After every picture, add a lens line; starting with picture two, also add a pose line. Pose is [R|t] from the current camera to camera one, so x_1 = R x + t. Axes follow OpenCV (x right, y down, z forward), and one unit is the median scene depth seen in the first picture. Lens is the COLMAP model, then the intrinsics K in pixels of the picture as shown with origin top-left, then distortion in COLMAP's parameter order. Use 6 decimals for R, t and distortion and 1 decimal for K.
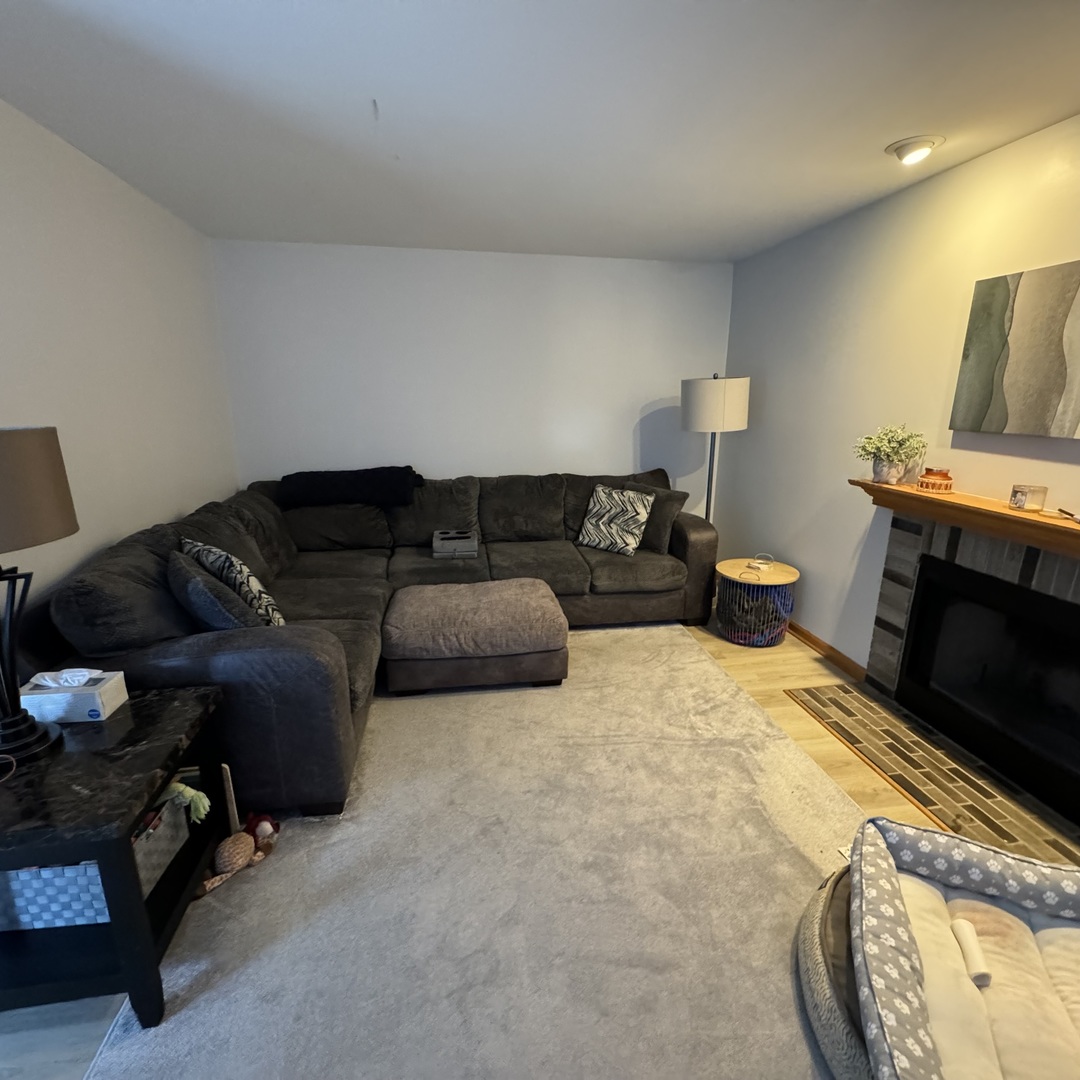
lens RADIAL K [[574.1, 0, 540.0], [0, 574.1, 540.0], [0, 0, 1]] dist [-0.000893, 0.000220]
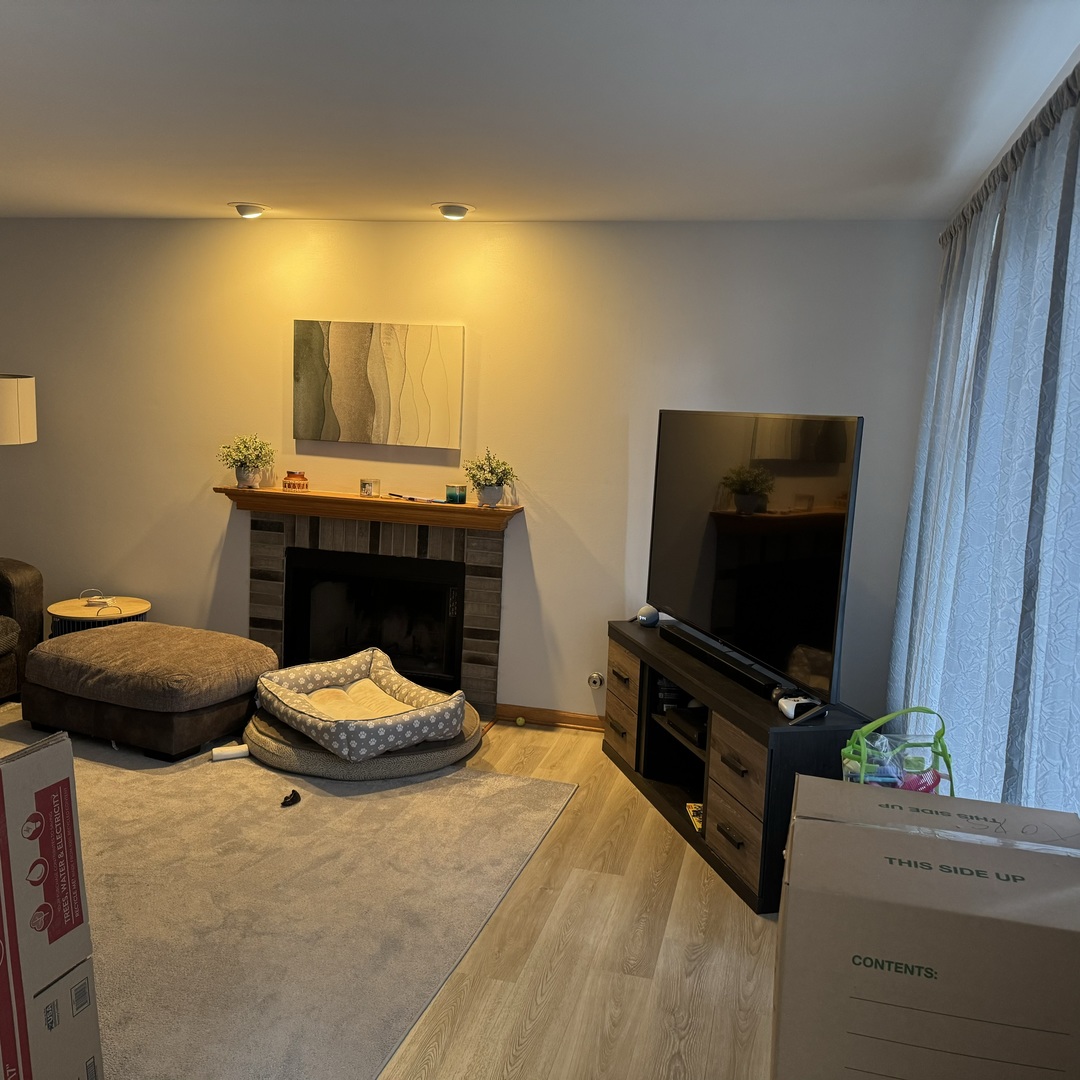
lens RADIAL K [[1001.7, 0, 539.6], [0, 1001.7, 532.8], [0, 0, 1]] dist [0.156191, -0.254325]
pose [[0.409956, -0.105233, 0.906014, -0.944036], [0.185267, 0.982222, 0.030255, 0.027740], [-0.893091, 0.155451, 0.422164, -0.289780]]
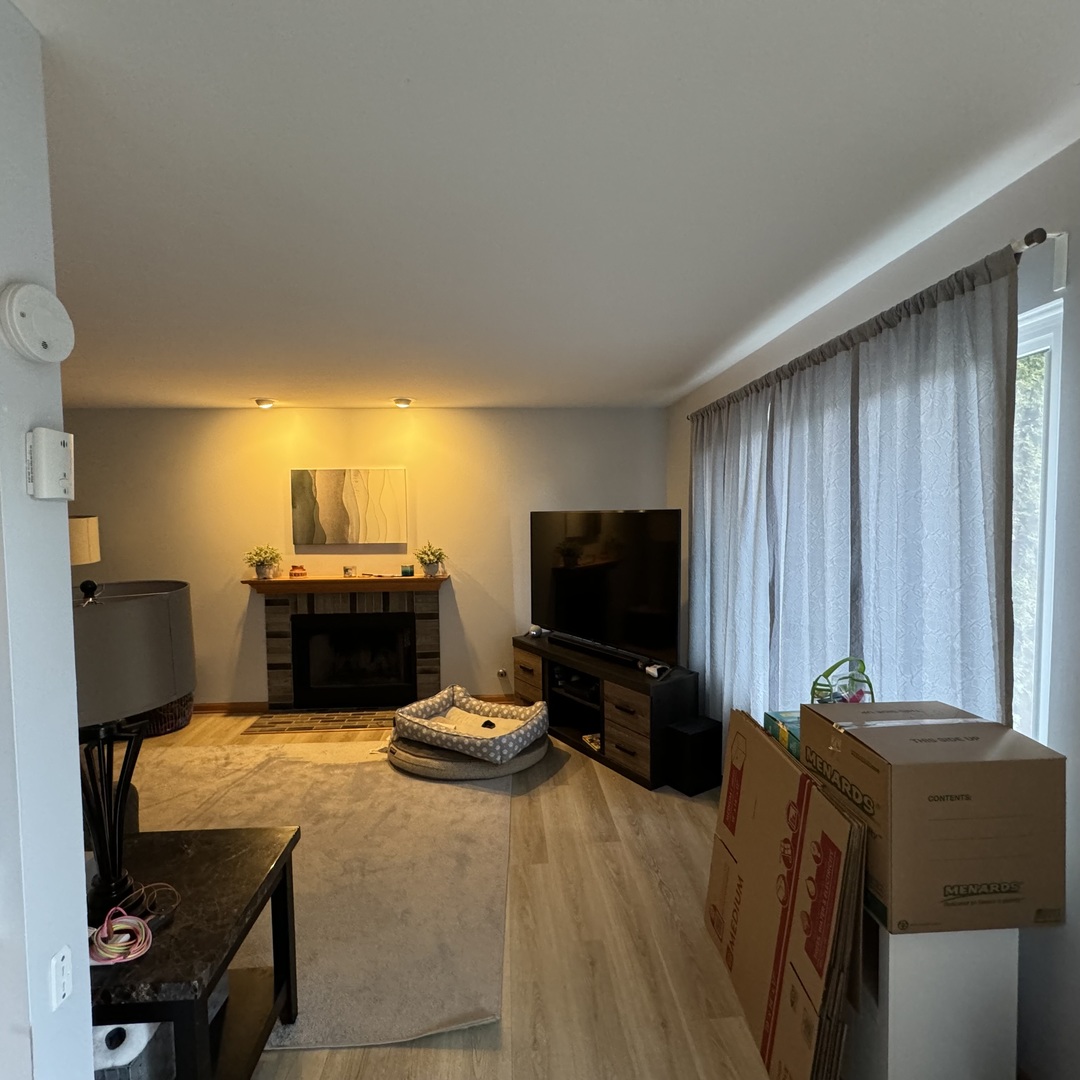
lens RADIAL K [[574.1, 0, 540.0], [0, 574.1, 540.0], [0, 0, 1]] dist [-0.000893, 0.000220]
pose [[0.108513, -0.057227, 0.992446, -0.980950], [0.260641, 0.965054, 0.027149, -0.048104], [-0.959318, 0.255726, 0.119637, 0.016278]]
